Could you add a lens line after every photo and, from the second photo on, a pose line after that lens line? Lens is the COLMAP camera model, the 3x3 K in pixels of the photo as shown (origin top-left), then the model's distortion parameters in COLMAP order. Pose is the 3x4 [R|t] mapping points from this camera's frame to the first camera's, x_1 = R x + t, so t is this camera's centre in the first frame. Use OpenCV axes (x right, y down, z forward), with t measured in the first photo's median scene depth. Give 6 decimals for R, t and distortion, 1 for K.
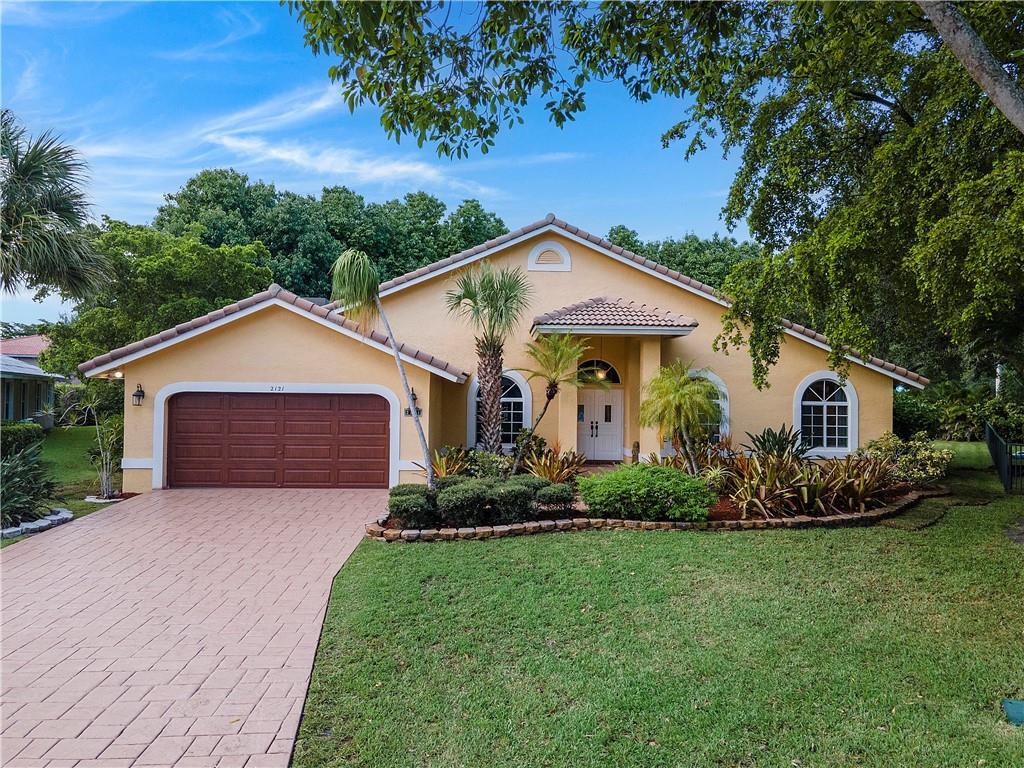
lens RADIAL K [[739.6, 0, 512.0], [0, 739.6, 384.0], [0, 0, 1]] dist [0.033214, -0.000372]
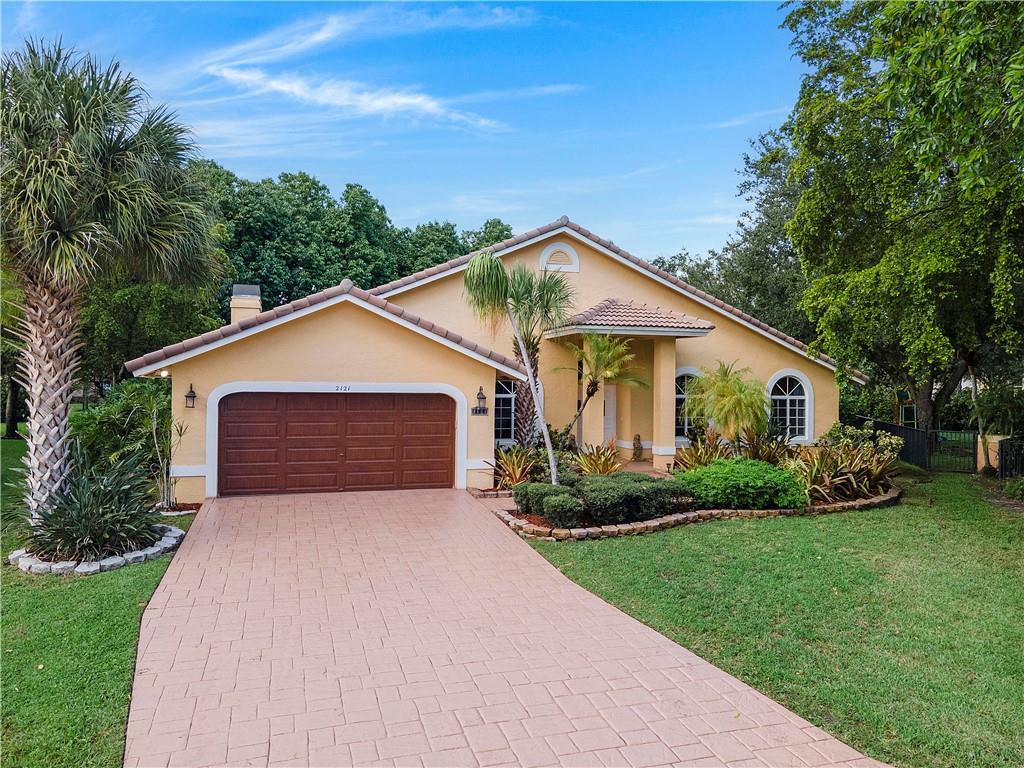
lens RADIAL K [[737.9, 0, 512.0], [0, 737.9, 384.0], [0, 0, 1]] dist [0.036933, 0.006410]
pose [[0.964600, -0.002401, 0.263705, -0.353076], [-0.002113, 0.999856, 0.016832, -0.015609], [-0.263708, -0.016793, 0.964456, 0.024608]]
